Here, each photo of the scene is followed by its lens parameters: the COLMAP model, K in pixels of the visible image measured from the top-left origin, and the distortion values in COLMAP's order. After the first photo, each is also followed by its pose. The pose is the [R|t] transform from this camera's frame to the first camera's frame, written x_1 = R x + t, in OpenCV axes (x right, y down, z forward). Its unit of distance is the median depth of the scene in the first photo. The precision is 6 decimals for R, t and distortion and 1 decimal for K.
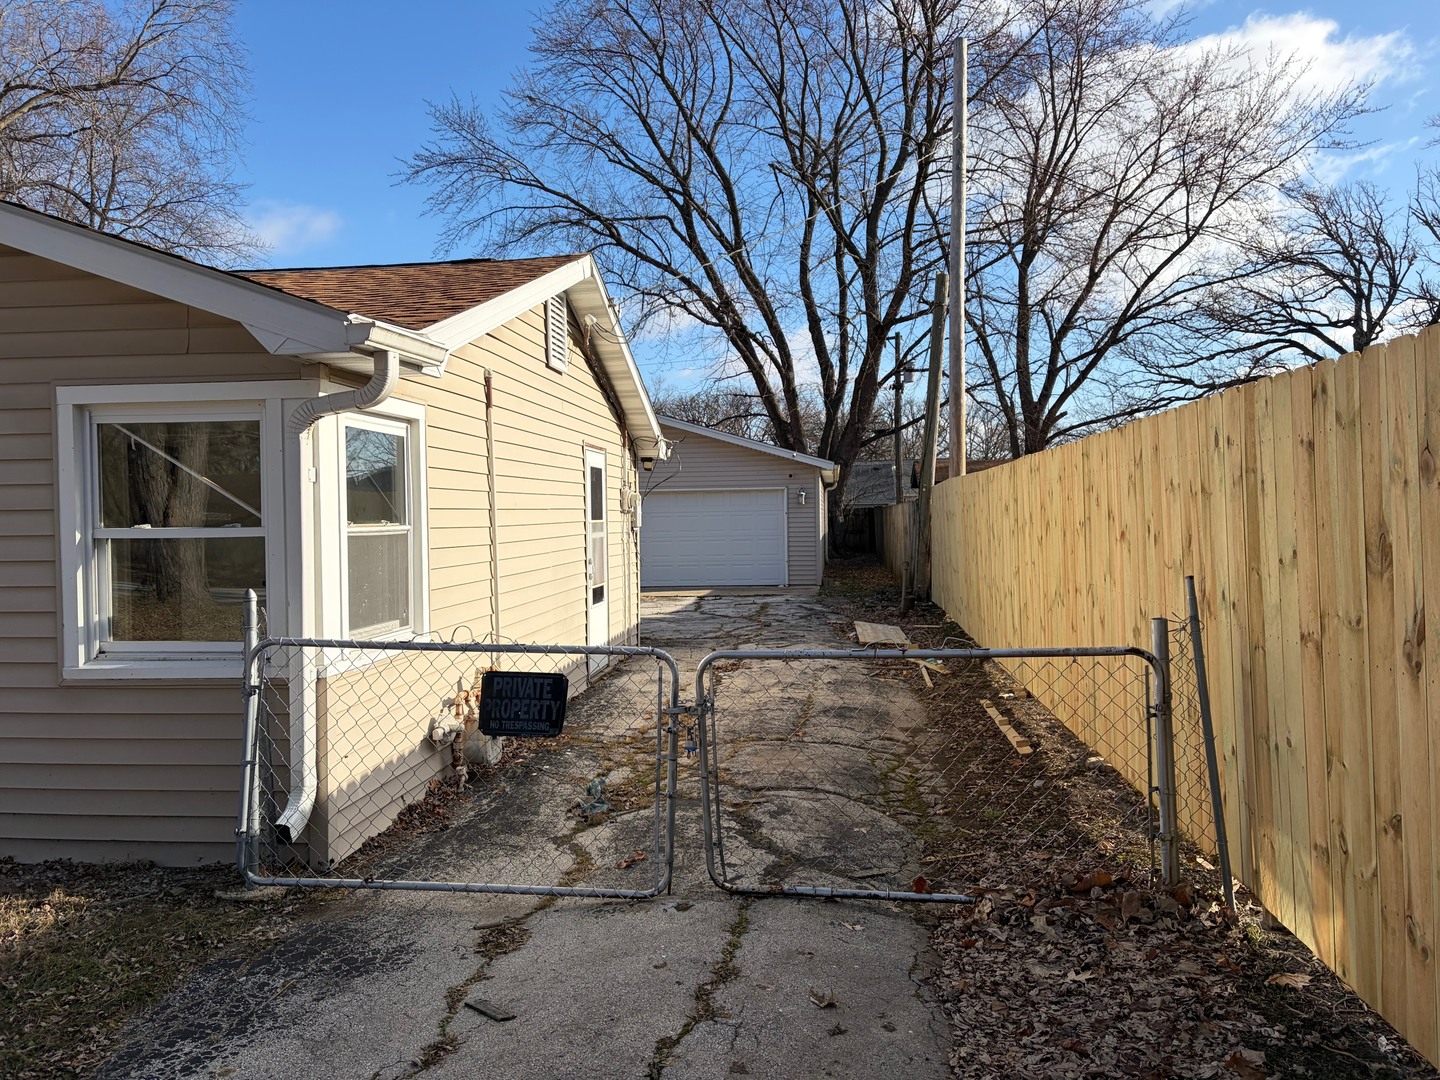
lens RADIAL K [[1088.3, 0, 720.9], [0, 1088.3, 542.2], [0, 0, 1]] dist [0.023426, -0.003578]
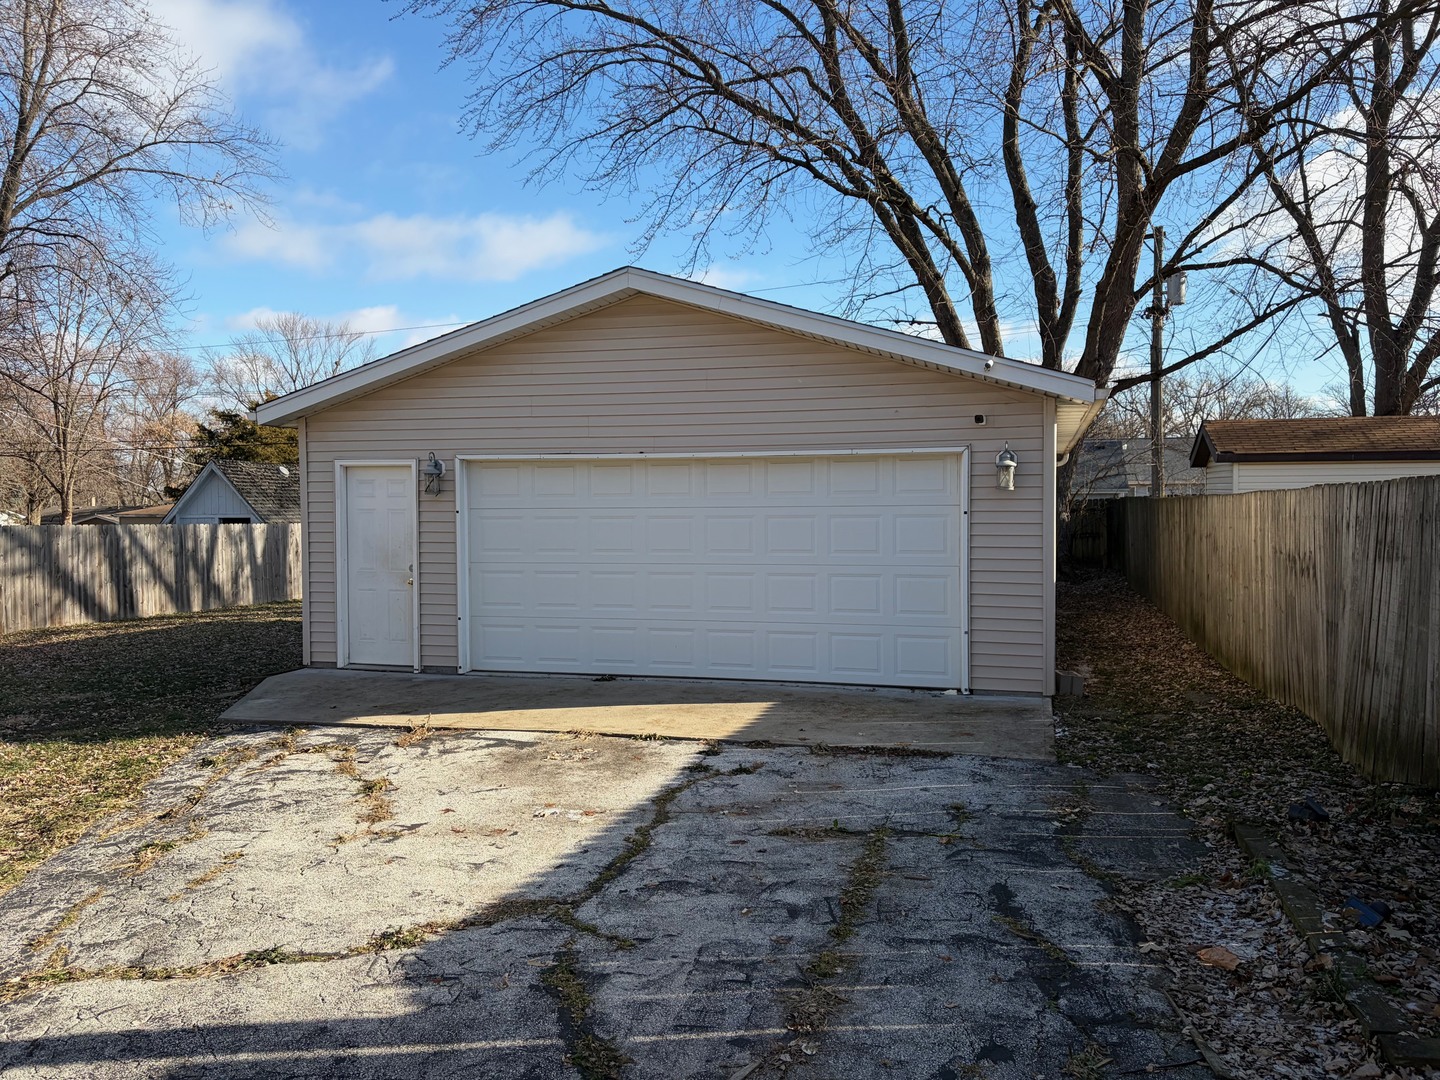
lens RADIAL K [[1088.3, 0, 715.1], [0, 1088.3, 534.2], [0, 0, 1]] dist [0.023426, -0.003578]
pose [[0.983875, 0.014792, -0.178243, 0.025130], [-0.014315, 0.999890, 0.003962, -0.011066], [0.178282, -0.001347, 0.983978, 0.357819]]
